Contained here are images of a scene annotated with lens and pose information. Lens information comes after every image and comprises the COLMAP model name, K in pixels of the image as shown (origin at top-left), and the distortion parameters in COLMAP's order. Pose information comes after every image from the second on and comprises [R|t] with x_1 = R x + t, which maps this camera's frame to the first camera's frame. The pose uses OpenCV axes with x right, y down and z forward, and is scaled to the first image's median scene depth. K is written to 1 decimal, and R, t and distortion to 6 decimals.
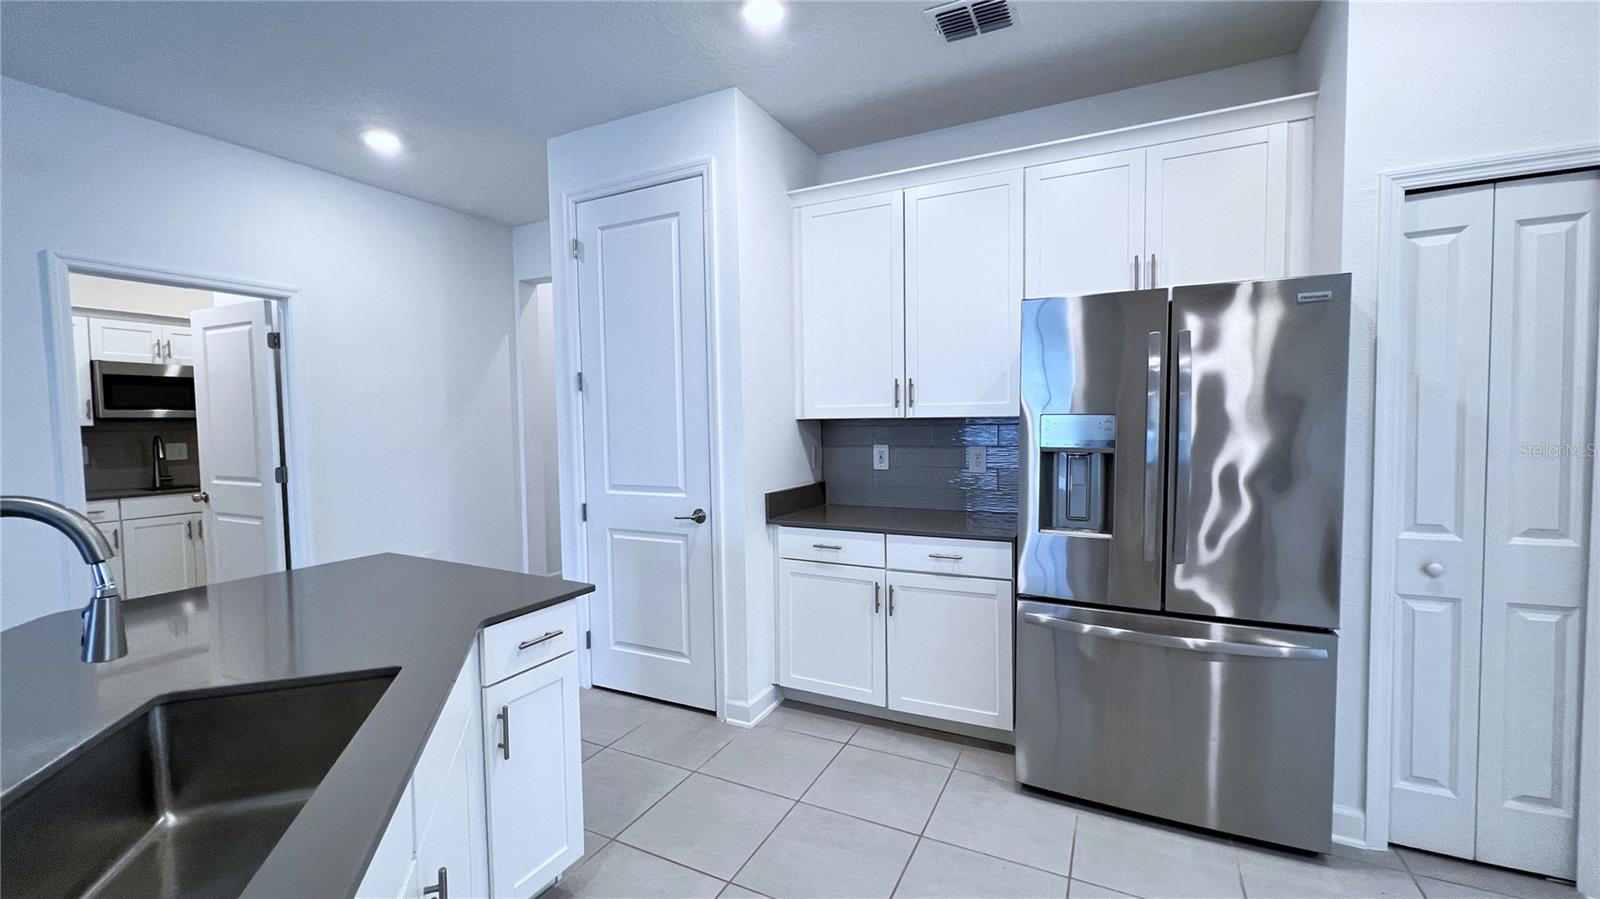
lens RADIAL K [[648.6, 0, 795.1], [0, 648.6, 448.6], [0, 0, 1]] dist [0.004248, -0.000088]
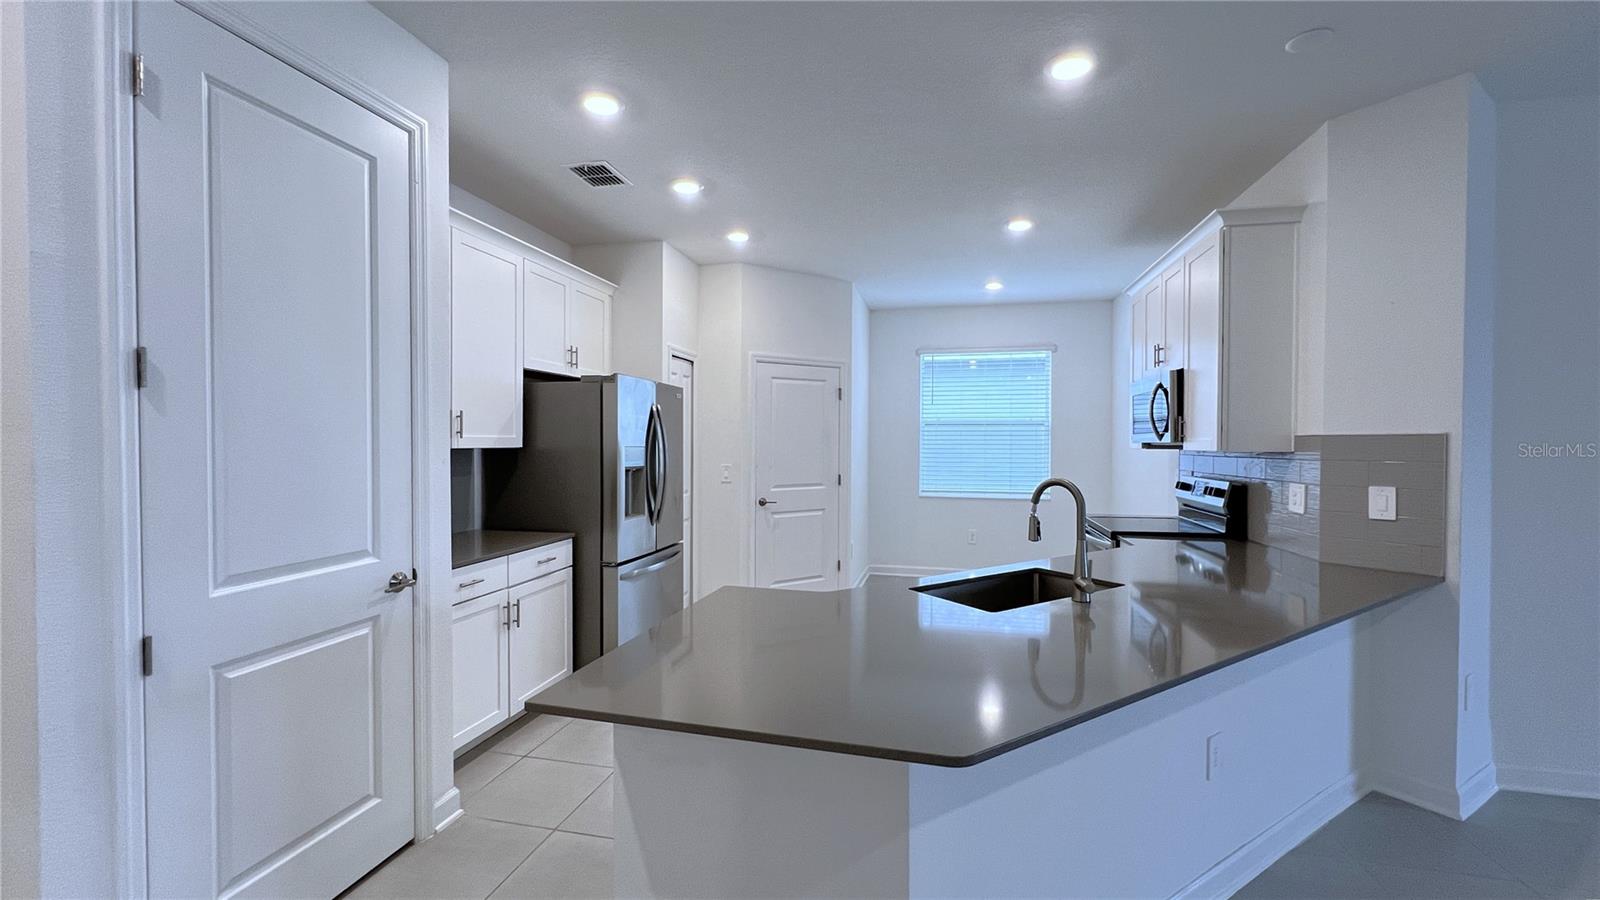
lens RADIAL K [[648.6, 0, 817.4], [0, 648.6, 452.1], [0, 0, 1]] dist [0.004248, -0.000088]
pose [[-0.260668, -0.005481, 0.965413, -0.959447], [0.047224, 0.998714, 0.018421, -0.033297], [-0.964273, 0.050393, -0.260074, 0.713550]]
